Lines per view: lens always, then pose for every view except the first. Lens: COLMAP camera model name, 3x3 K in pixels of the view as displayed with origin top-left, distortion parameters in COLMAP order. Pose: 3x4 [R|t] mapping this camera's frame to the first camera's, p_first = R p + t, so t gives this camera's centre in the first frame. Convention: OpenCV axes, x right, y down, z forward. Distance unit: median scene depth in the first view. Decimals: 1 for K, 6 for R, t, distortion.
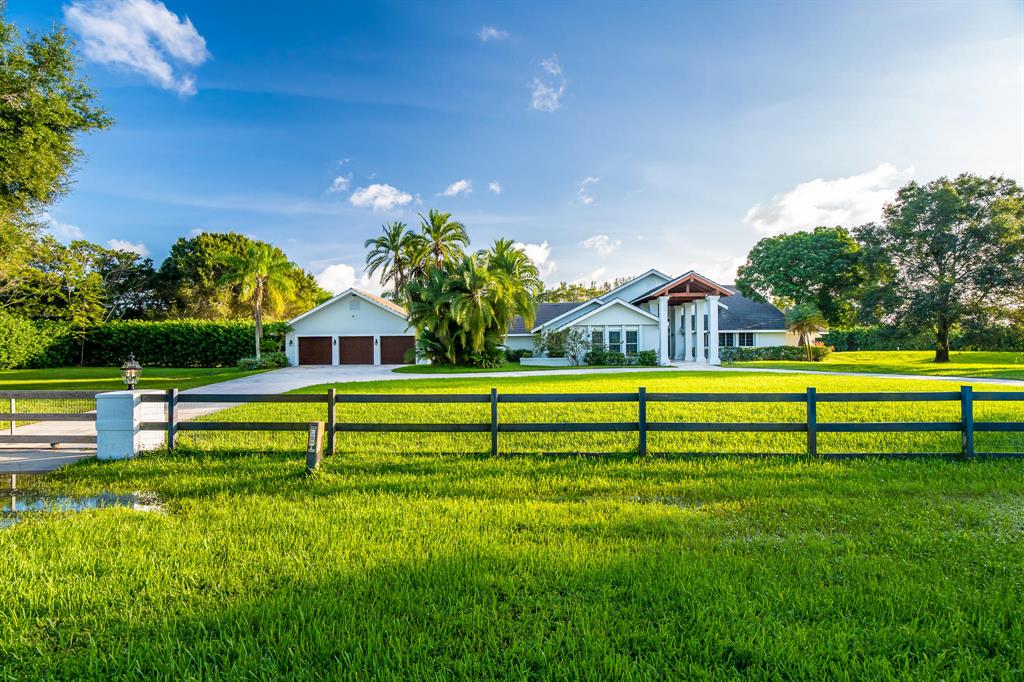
lens RADIAL K [[468.4, 0, 512.0], [0, 468.4, 341.0], [0, 0, 1]] dist [-0.005105, -0.000019]
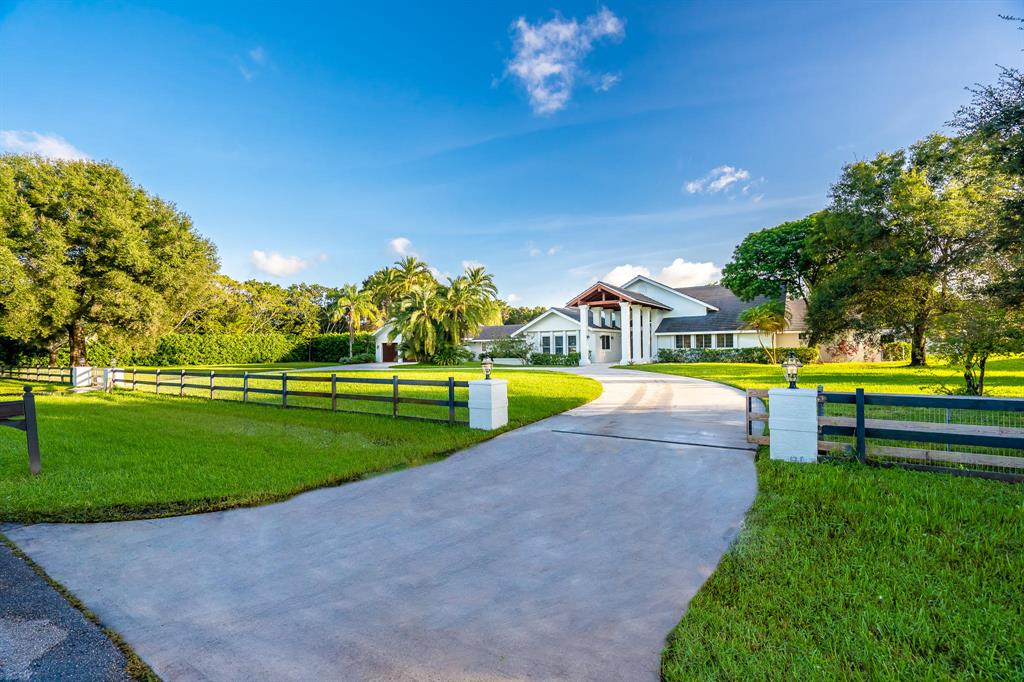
lens RADIAL K [[468.4, 0, 512.0], [0, 468.4, 341.0], [0, 0, 1]] dist [-0.005105, -0.000019]
pose [[0.861834, -0.012826, -0.507029, 0.656029], [0.012507, 0.999914, -0.004034, -0.004206], [0.507037, -0.002865, 0.861920, -0.073707]]
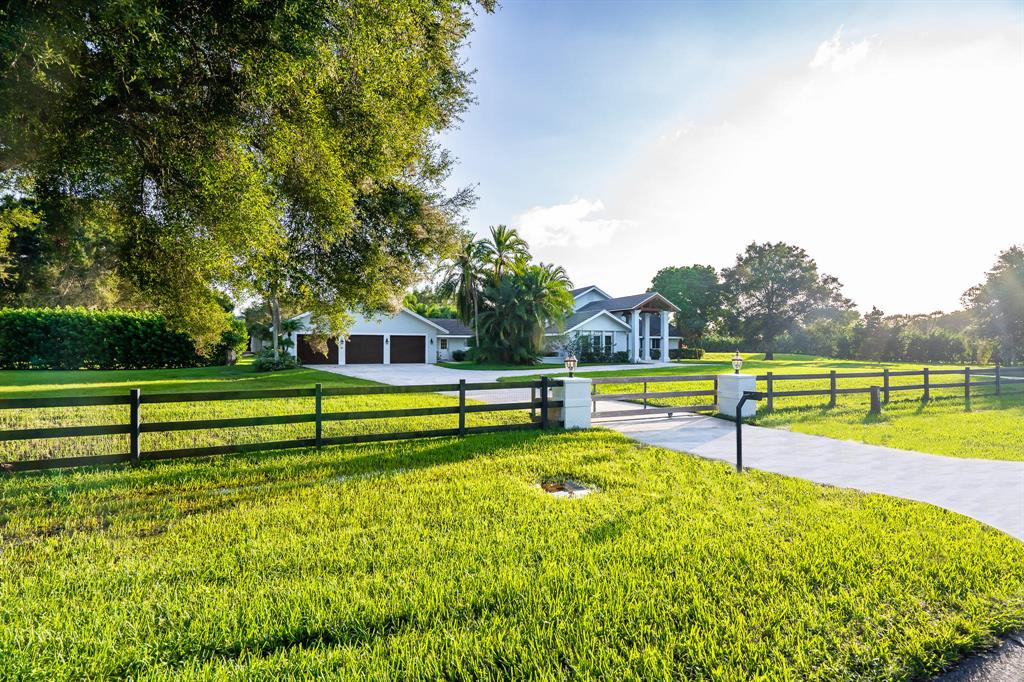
lens RADIAL K [[468.4, 0, 512.0], [0, 468.4, 341.0], [0, 0, 1]] dist [-0.005105, -0.000019]
pose [[0.892765, 0.014961, 0.450274, -0.500950], [-0.013640, 0.999888, -0.006179, 0.004625], [-0.450316, -0.000625, 0.892869, -0.015070]]
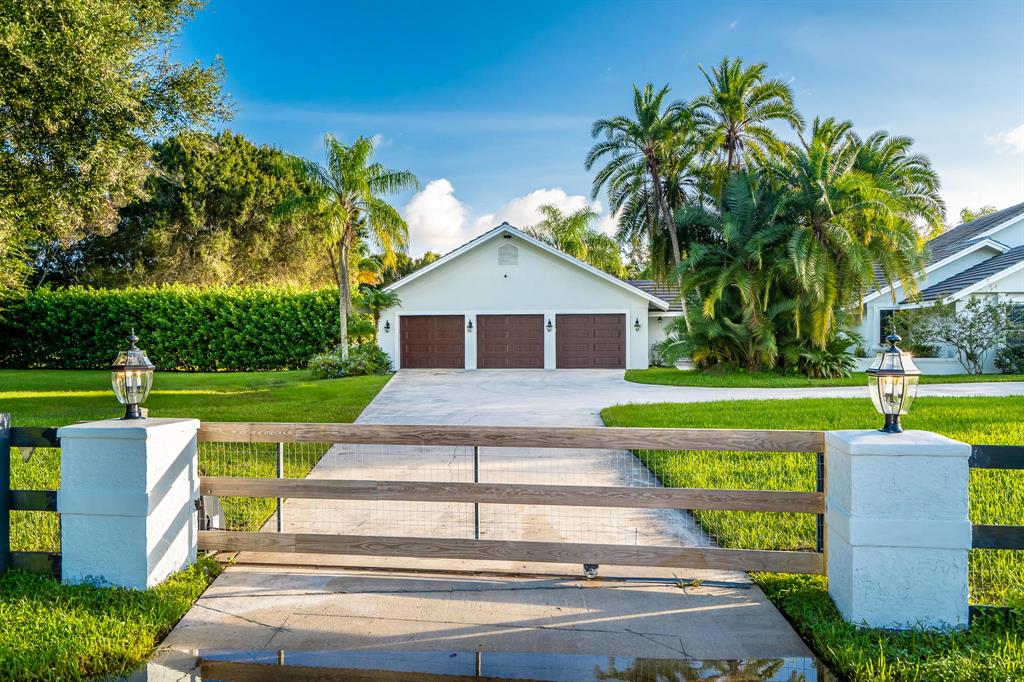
lens RADIAL K [[828.1, 0, 512.0], [0, 828.1, 341.0], [0, 0, 1]] dist [0.001304, 0.002950]
pose [[0.994350, 0.004165, -0.106073, -0.231594], [-0.002638, 0.999891, 0.014532, 0.006038], [0.106122, -0.014171, 0.994252, 0.074697]]
